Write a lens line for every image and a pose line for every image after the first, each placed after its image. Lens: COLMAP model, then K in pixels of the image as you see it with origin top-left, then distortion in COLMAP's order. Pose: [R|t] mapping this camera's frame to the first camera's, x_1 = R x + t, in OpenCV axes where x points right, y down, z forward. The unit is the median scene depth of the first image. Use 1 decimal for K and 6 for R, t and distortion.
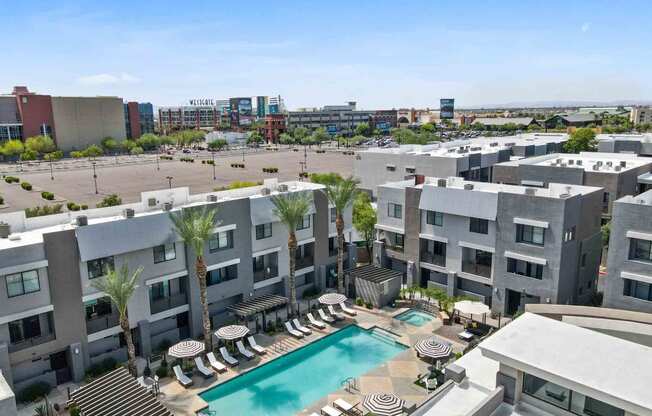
lens RADIAL K [[473.9, 0, 322.9], [0, 473.9, 210.0], [0, 0, 1]] dist [0.018562, 0.006515]
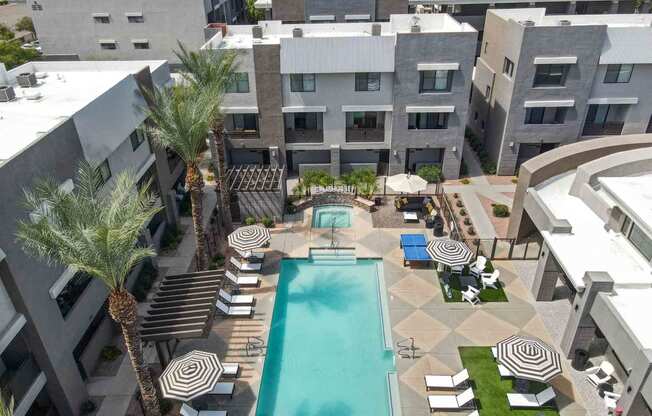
lens RADIAL K [[473.9, 0, 322.9], [0, 473.9, 207.6], [0, 0, 1]] dist [0.018562, 0.006515]
pose [[0.722884, -0.354926, 0.592845, -0.260109], [0.154272, 0.919237, 0.362220, -0.069210], [-0.673527, -0.170384, 0.719257, 0.420391]]
